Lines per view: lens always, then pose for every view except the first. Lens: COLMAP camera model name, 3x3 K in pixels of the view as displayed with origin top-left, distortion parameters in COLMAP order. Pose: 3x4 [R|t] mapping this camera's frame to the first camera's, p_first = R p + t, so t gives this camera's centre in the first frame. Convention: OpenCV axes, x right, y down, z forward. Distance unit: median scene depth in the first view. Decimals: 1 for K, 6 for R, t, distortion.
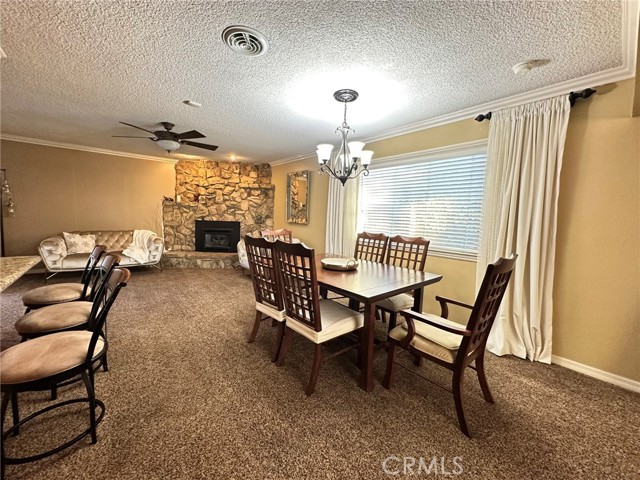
lens RADIAL K [[255.0, 0, 318.0], [0, 255.0, 239.7], [0, 0, 1]] dist [-0.002652, 0.000863]
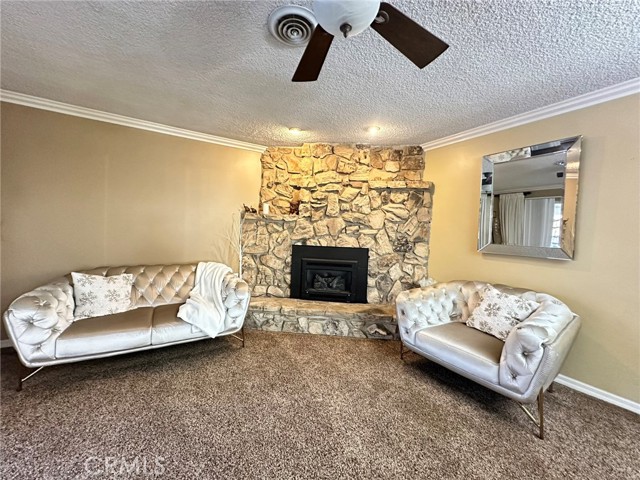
lens RADIAL K [[255.0, 0, 318.4], [0, 255.0, 240.6], [0, 0, 1]] dist [-0.002652, 0.000863]
pose [[0.989871, 0.007391, -0.141780, -0.338716], [-0.016485, 0.997873, -0.063076, -0.050711], [0.141012, 0.064774, 0.987887, 0.427243]]
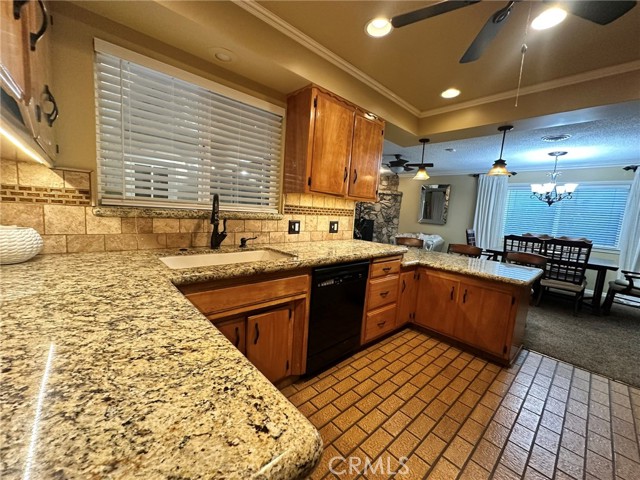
lens RADIAL K [[255.0, 0, 319.6], [0, 255.0, 239.6], [0, 0, 1]] dist [-0.002652, 0.000863]
pose [[0.998487, 0.026298, 0.048283, -0.639075], [-0.027527, 0.999309, 0.024971, 0.002065], [-0.047593, -0.026262, 0.998522, -0.258885]]
